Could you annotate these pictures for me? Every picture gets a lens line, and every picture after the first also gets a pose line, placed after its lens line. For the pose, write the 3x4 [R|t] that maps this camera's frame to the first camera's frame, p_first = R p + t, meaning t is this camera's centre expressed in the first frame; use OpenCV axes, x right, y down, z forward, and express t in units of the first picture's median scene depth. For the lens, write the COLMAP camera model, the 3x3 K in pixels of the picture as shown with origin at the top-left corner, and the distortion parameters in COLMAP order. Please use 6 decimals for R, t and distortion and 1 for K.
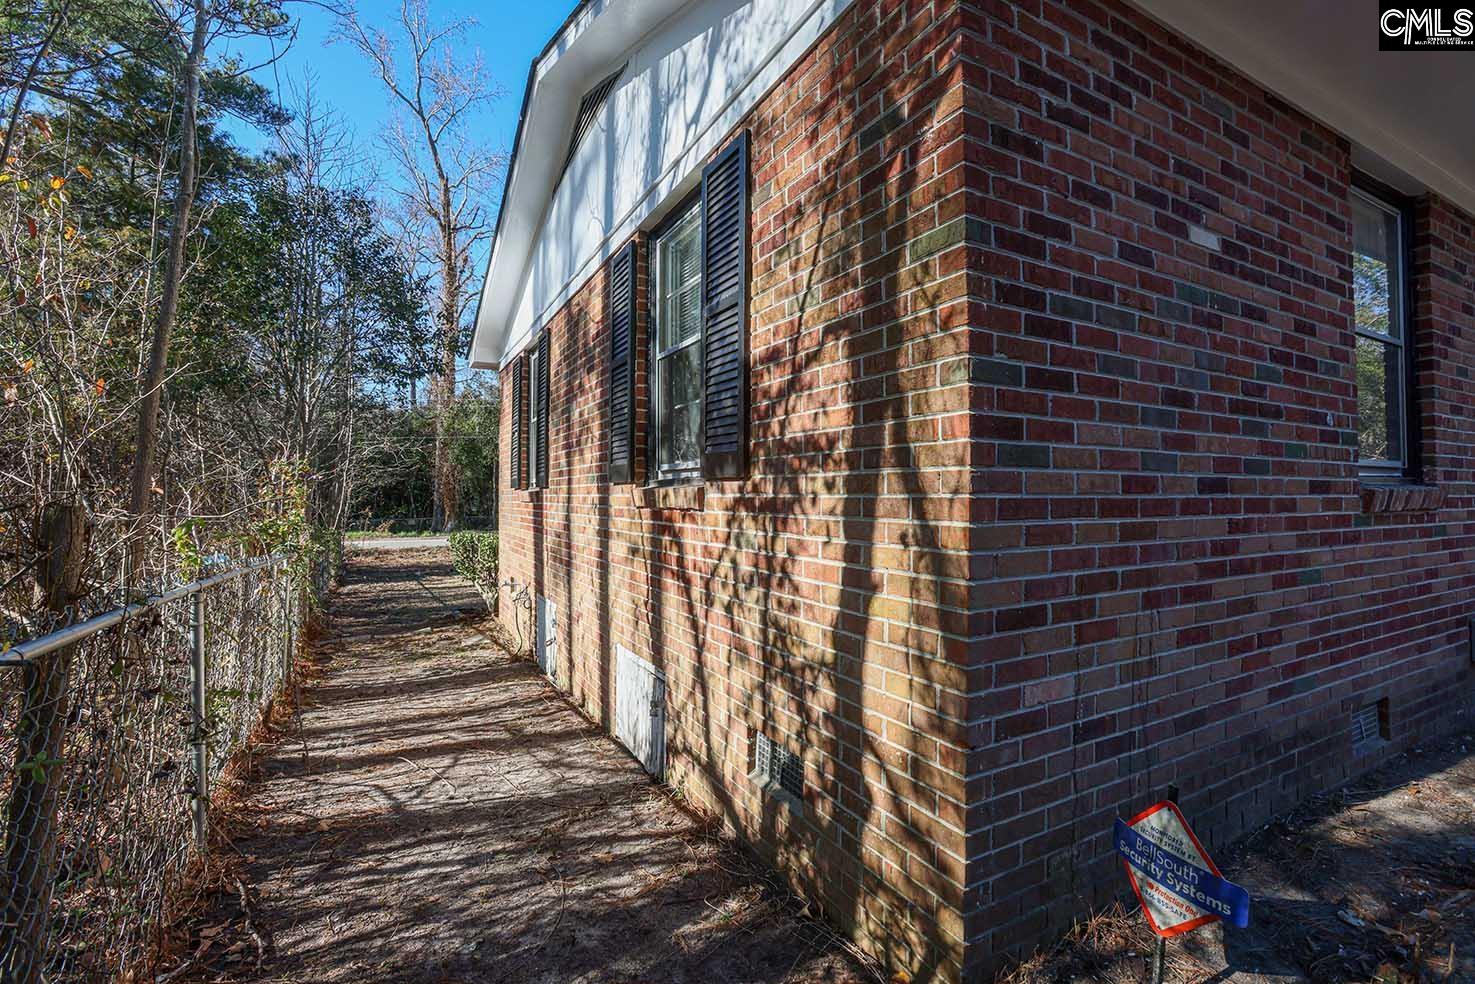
lens RADIAL K [[675.9, 0, 739.8], [0, 675.9, 482.4], [0, 0, 1]] dist [-0.071928, 0.028919]
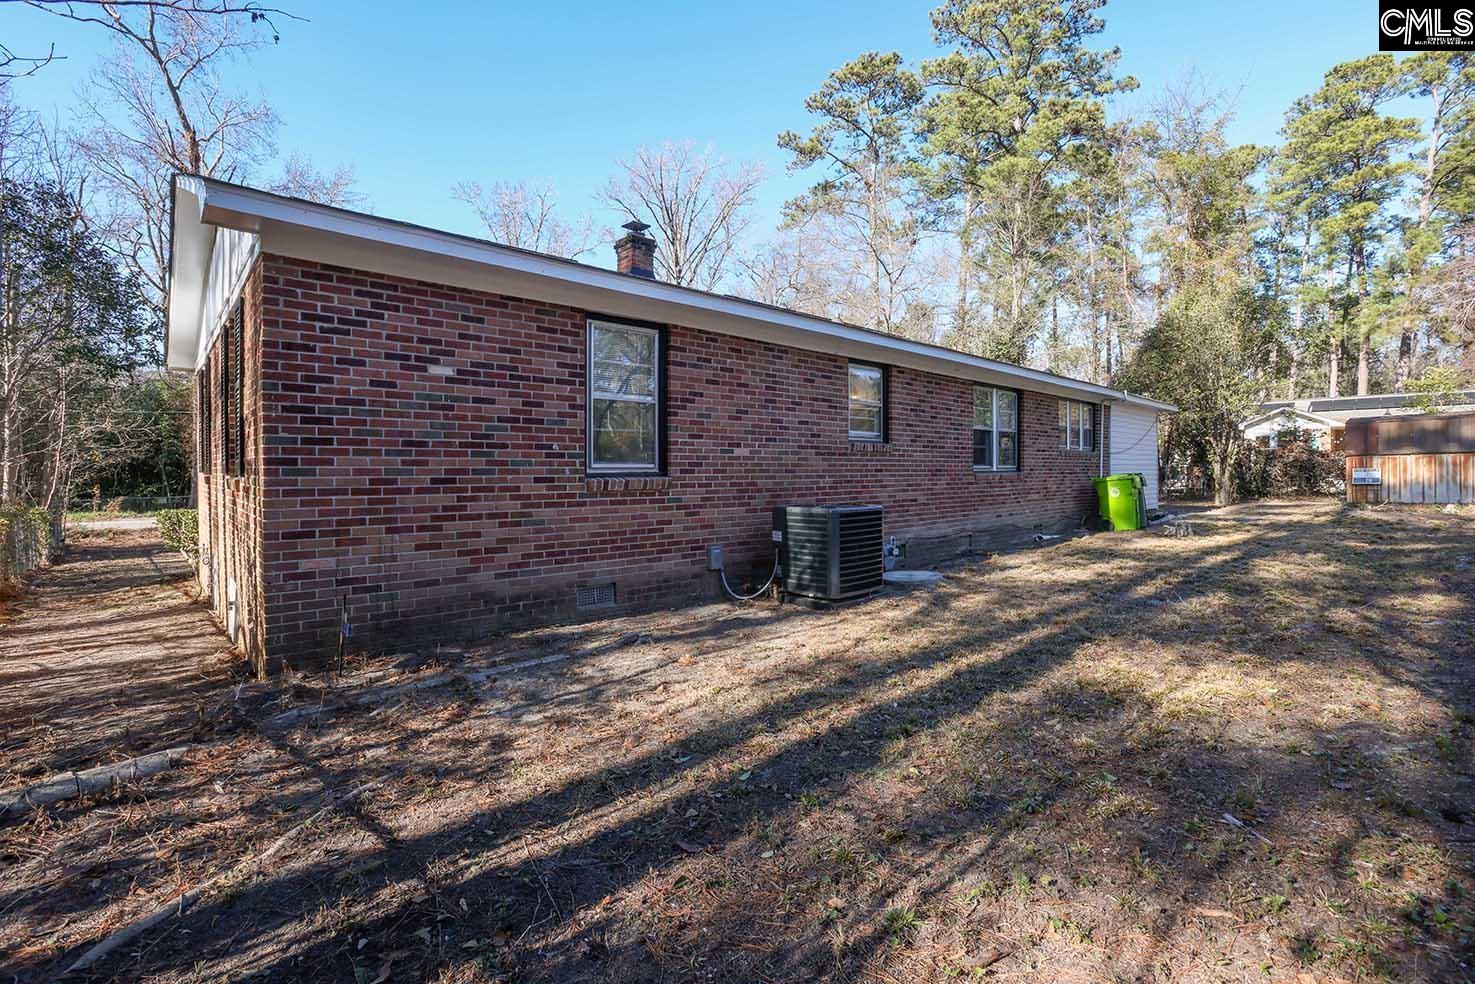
lens RADIAL K [[675.9, 0, 739.8], [0, 675.9, 482.4], [0, 0, 1]] dist [-0.071928, 0.028919]
pose [[0.968363, -0.004932, 0.249499, 0.388461], [-0.004697, 0.999267, 0.037981, -0.028200], [-0.249503, -0.037951, 0.967630, -0.507331]]
